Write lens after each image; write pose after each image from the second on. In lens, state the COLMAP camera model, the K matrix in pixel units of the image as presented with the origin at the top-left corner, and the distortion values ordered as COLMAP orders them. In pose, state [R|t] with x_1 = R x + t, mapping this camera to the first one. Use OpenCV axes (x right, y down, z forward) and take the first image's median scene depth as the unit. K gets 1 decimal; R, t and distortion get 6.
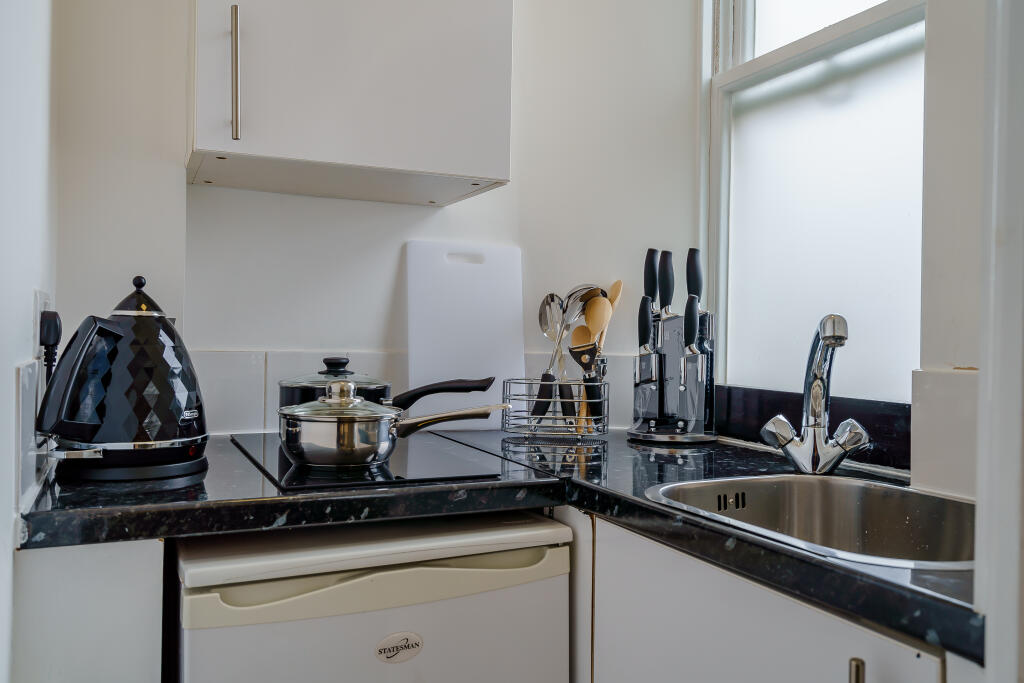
lens RADIAL K [[806.7, 0, 511.4], [0, 806.7, 338.3], [0, 0, 1]] dist [0.005501, 0.002253]
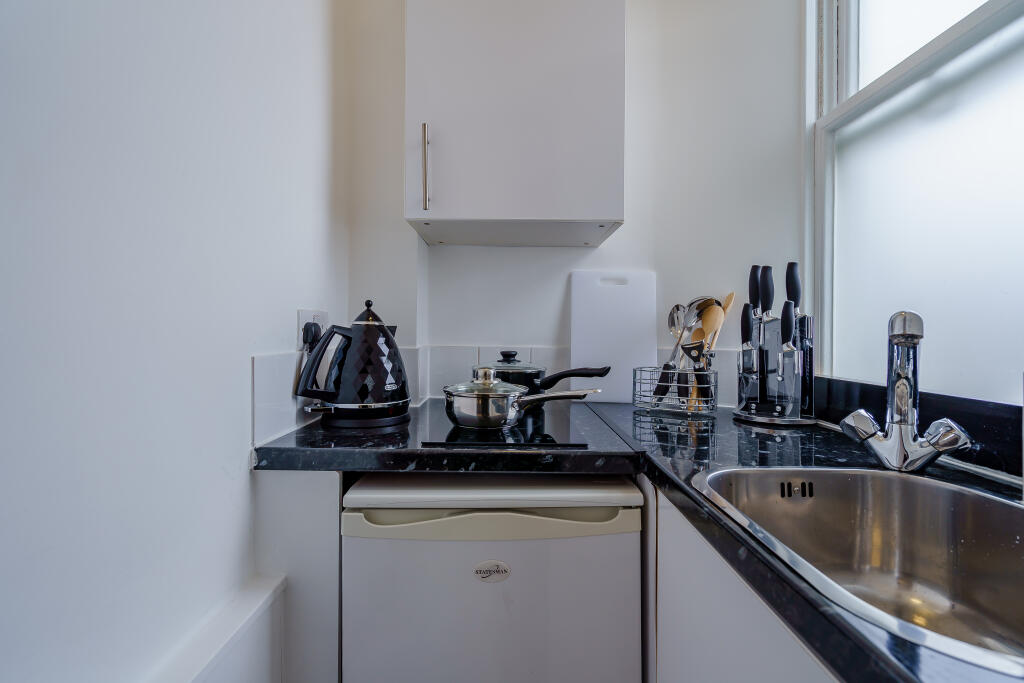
lens RADIAL K [[460.7, 0, 510.9], [0, 460.7, 333.8], [0, 0, 1]] dist [-0.009845, 0.002850]
pose [[0.907613, -0.006749, -0.419753, 0.175743], [0.003332, 0.999955, -0.008874, -0.000222], [0.419794, 0.006656, 0.907595, 0.273230]]
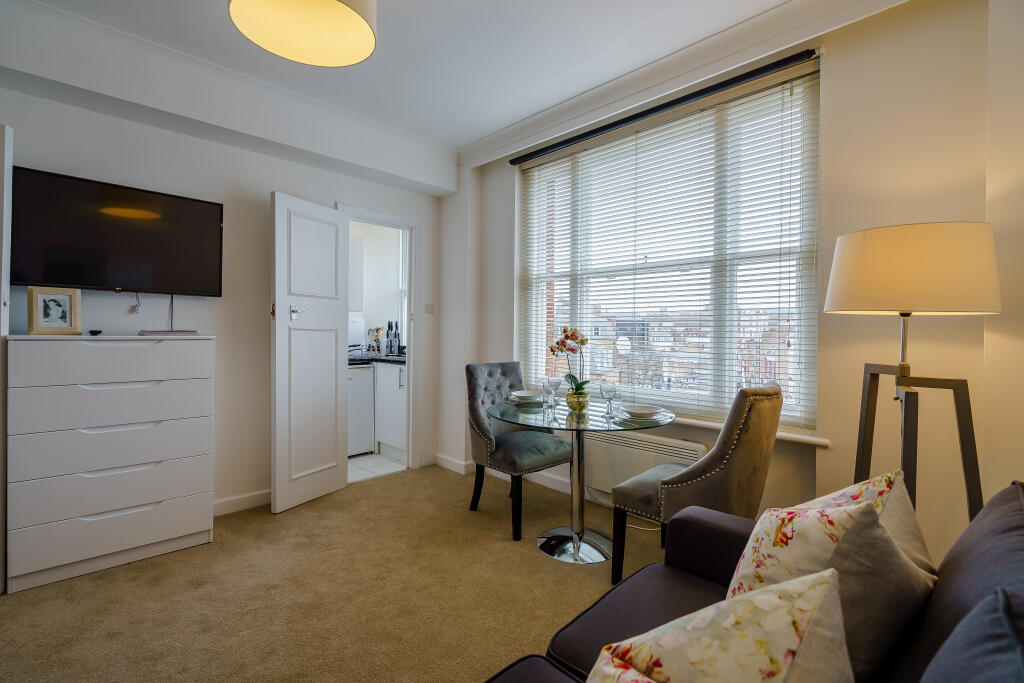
lens RADIAL K [[460.7, 0, 511.6], [0, 460.7, 340.3], [0, 0, 1]] dist [-0.009845, 0.002850]
pose [[0.940530, -0.008066, 0.339614, -0.150697], [0.006136, 0.999958, 0.006758, 0.005755], [-0.339655, -0.004272, 0.940541, -3.086267]]
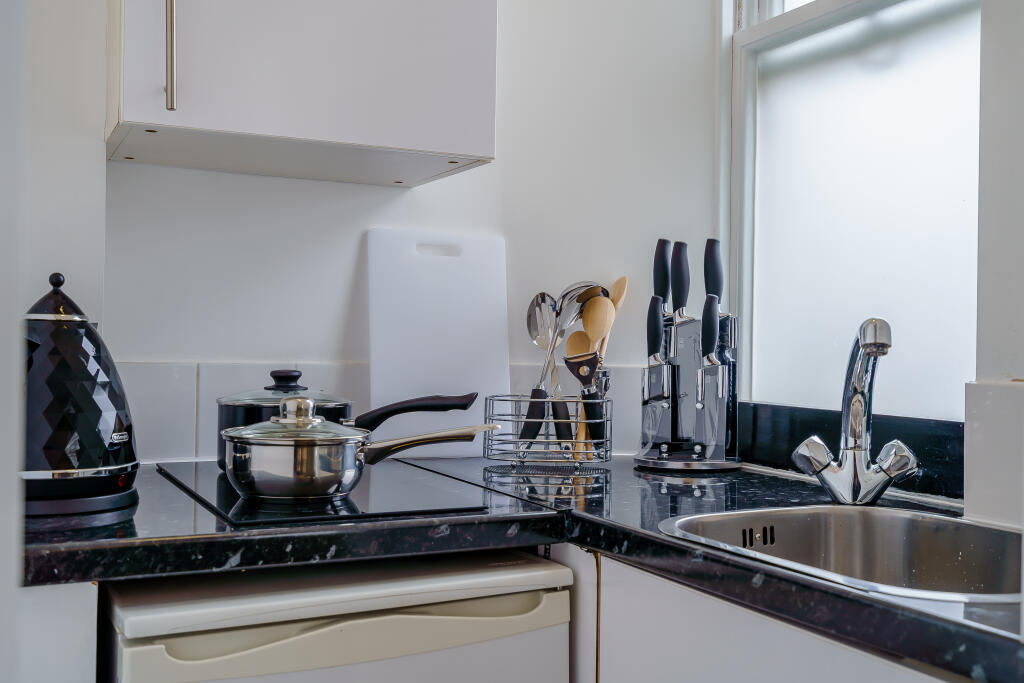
lens RADIAL K [[1019.5, 0, 511.1], [0, 1019.5, 346.1], [0, 0, 1]] dist [0.003123, 0.000000]
pose [[0.999541, -0.001211, 0.030286, -0.020766], [0.001236, 0.999999, -0.000825, 0.000578], [-0.030285, 0.000862, 0.999541, -0.069492]]
